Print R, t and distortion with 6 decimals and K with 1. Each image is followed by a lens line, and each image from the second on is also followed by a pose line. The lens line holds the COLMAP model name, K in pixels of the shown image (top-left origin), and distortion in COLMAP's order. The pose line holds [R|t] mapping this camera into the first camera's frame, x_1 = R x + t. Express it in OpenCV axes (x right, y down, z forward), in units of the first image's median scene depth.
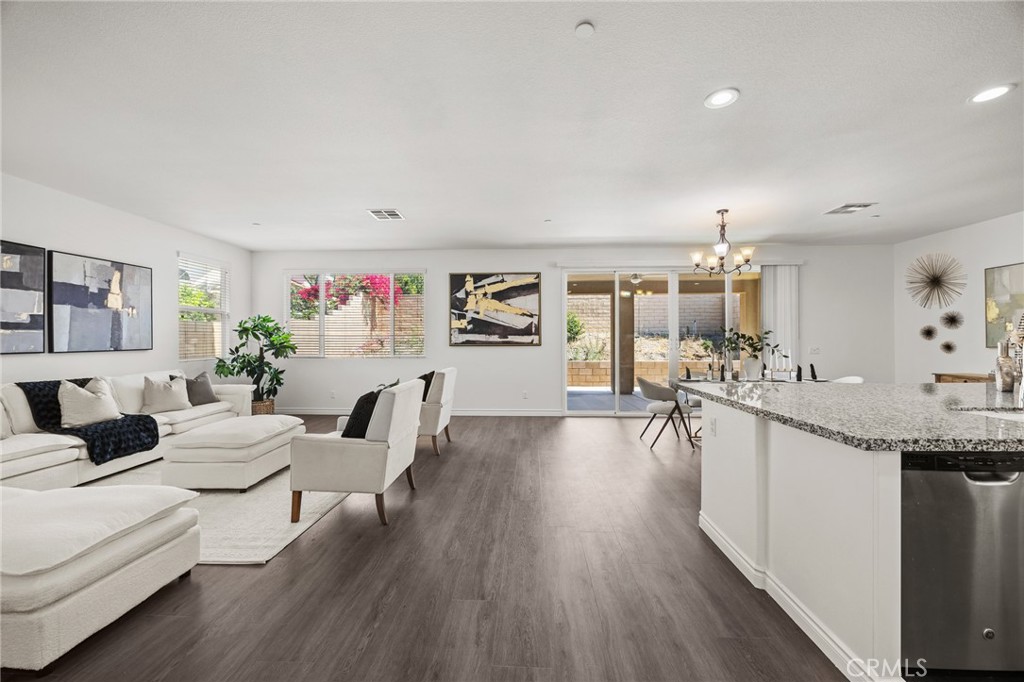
lens RADIAL K [[388.5, 0, 516.9], [0, 388.5, 341.8], [0, 0, 1]] dist [0.000108, -0.000187]
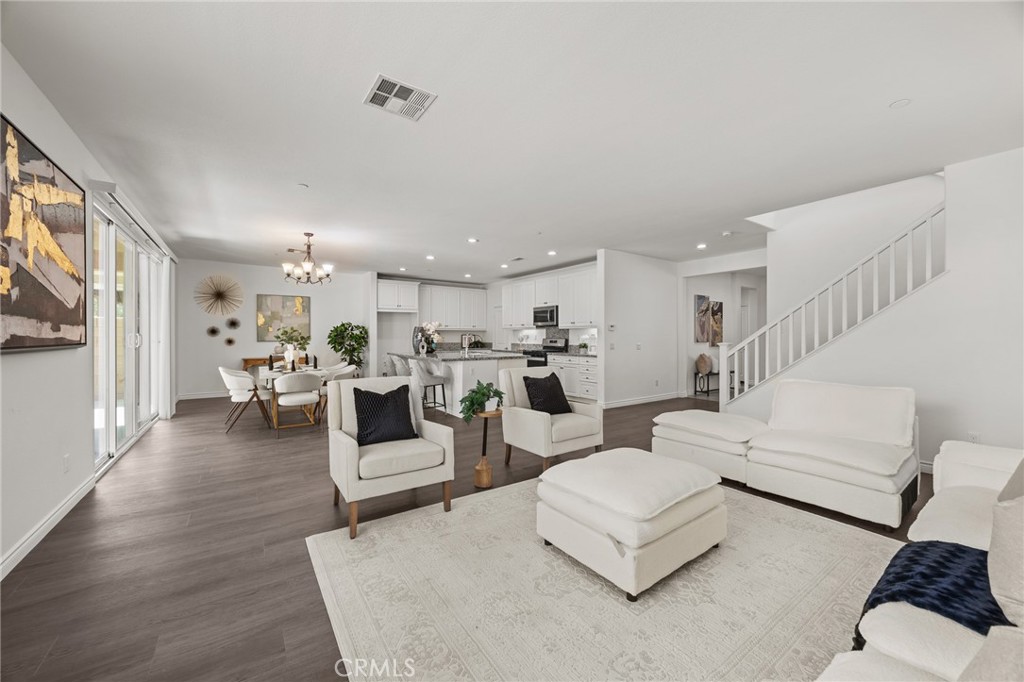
lens RADIAL K [[388.5, 0, 517.8], [0, 388.5, 337.6], [0, 0, 1]] dist [0.000108, -0.000187]
pose [[-0.604869, -0.001057, 0.796324, -0.754886], [-0.000146, 0.999999, 0.001216, -0.003509], [-0.796325, 0.000619, -0.604869, 1.047005]]
